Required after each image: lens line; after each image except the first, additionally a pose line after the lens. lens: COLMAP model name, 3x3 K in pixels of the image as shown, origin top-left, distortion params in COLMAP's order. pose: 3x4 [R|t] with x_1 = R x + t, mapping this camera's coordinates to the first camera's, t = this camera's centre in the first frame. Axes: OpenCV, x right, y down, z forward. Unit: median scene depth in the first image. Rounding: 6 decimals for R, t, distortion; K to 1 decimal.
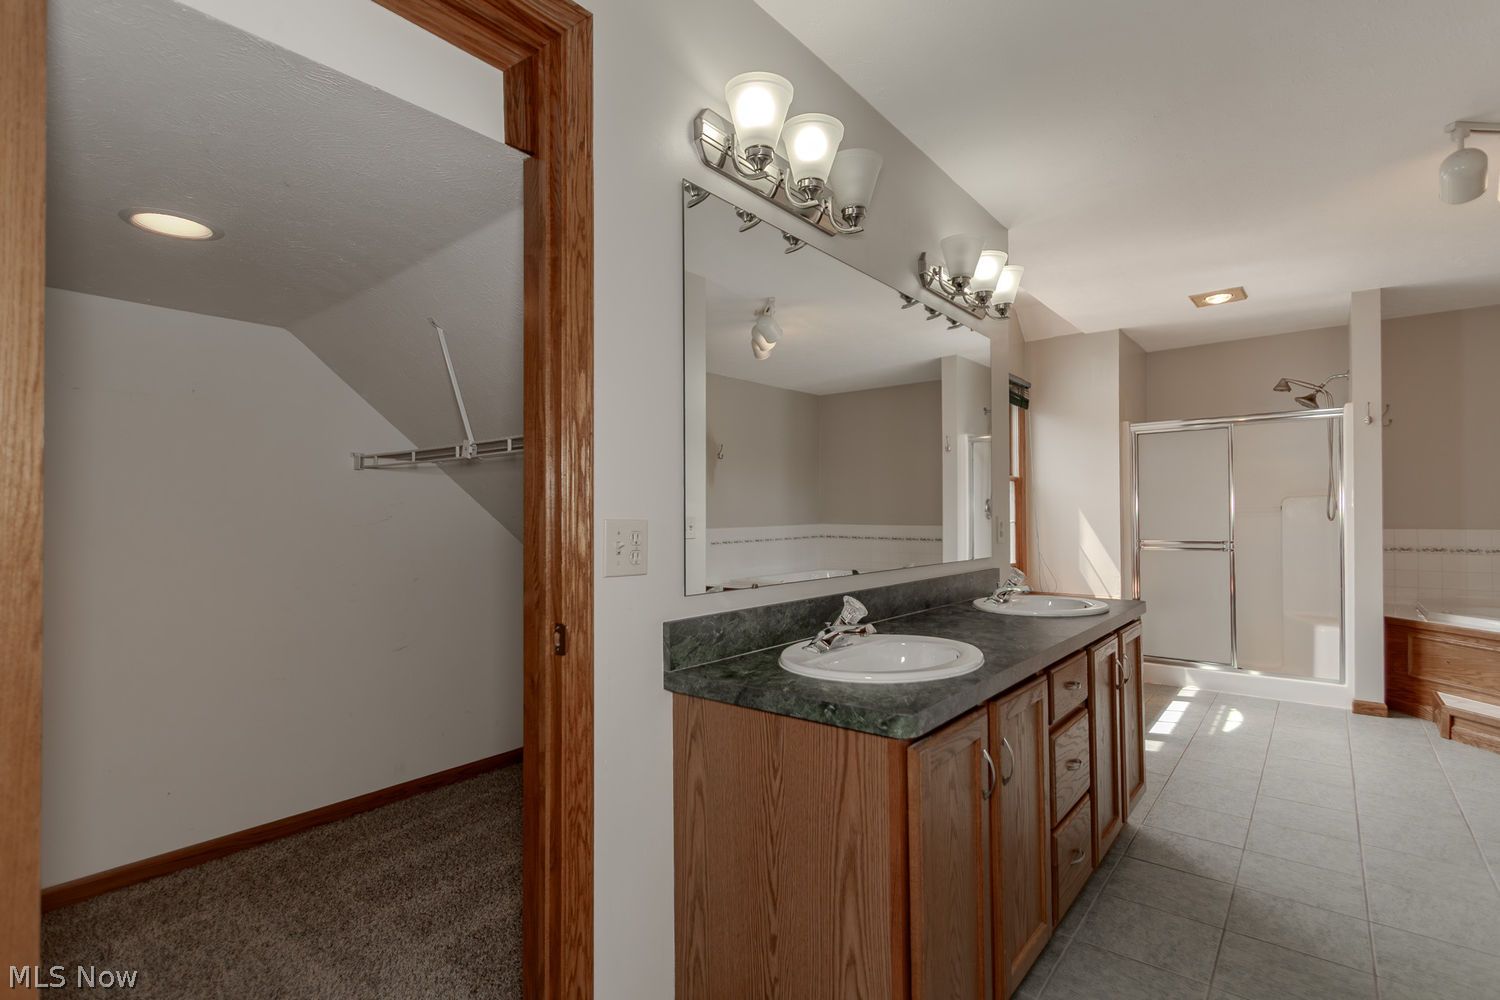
lens RADIAL K [[703.6, 0, 742.3], [0, 703.6, 504.2], [0, 0, 1]] dist [0.008606, -0.004418]
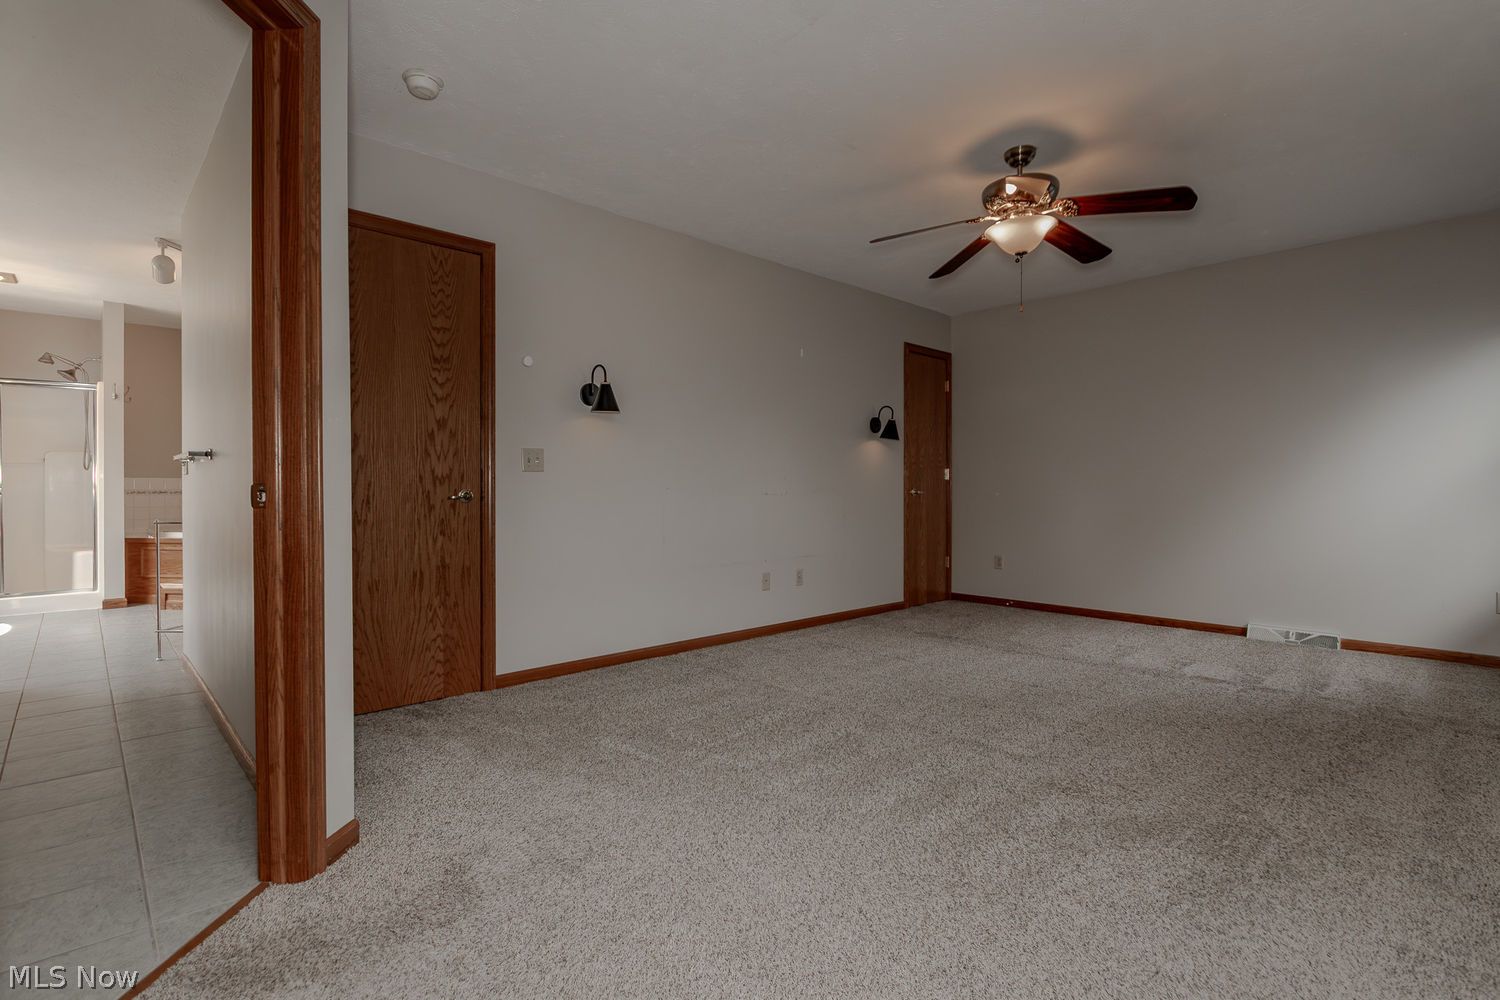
lens RADIAL K [[703.6, 0, 711.7], [0, 703.6, 499.0], [0, 0, 1]] dist [0.008606, -0.004418]
pose [[0.148864, -0.011252, 0.988794, -0.300105], [-0.017467, 0.999749, 0.014007, 0.041150], [-0.988703, -0.019357, 0.148630, -0.353626]]
